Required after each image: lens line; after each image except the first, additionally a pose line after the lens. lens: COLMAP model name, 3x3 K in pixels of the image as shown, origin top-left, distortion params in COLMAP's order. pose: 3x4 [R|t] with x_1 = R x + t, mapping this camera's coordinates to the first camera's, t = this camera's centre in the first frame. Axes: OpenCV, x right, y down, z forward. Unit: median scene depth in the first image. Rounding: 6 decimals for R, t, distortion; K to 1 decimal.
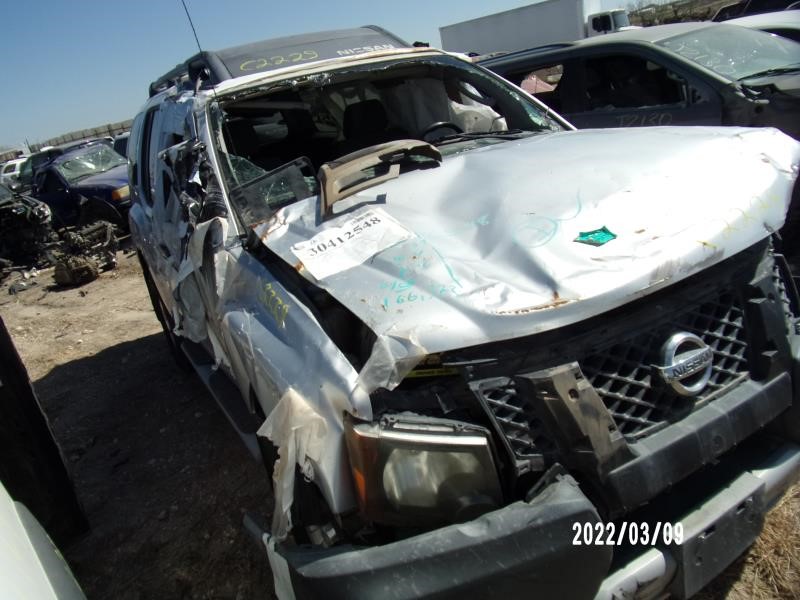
lens RADIAL K [[570.2, 0, 399.5], [0, 570.2, 300.1], [0, 0, 1]] dist [-0.022161, -0.000558]
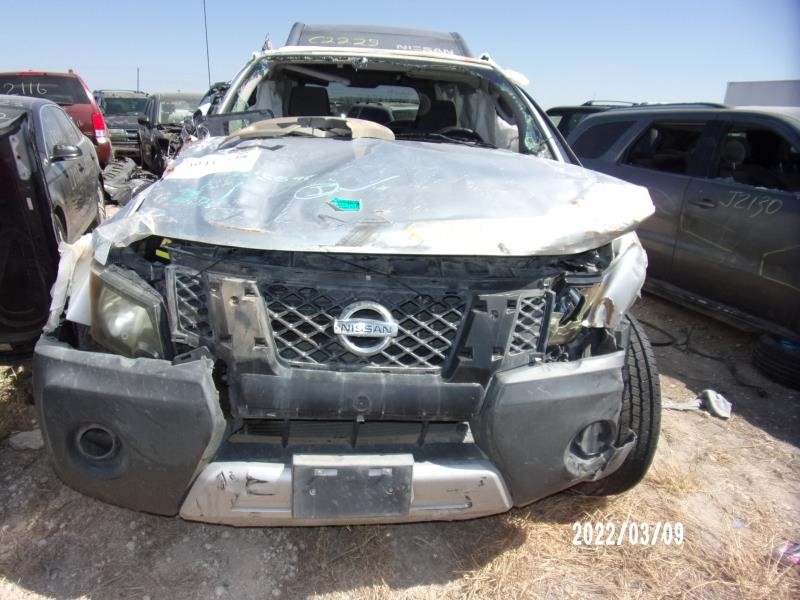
lens RADIAL K [[570.2, 0, 401.7], [0, 570.2, 300.9], [0, 0, 1]] dist [-0.022161, -0.000558]
pose [[0.887637, 0.341712, -0.308762, 0.957973], [-0.347897, 0.936816, 0.036645, -0.009037], [0.301775, 0.074890, 0.950433, -0.085157]]
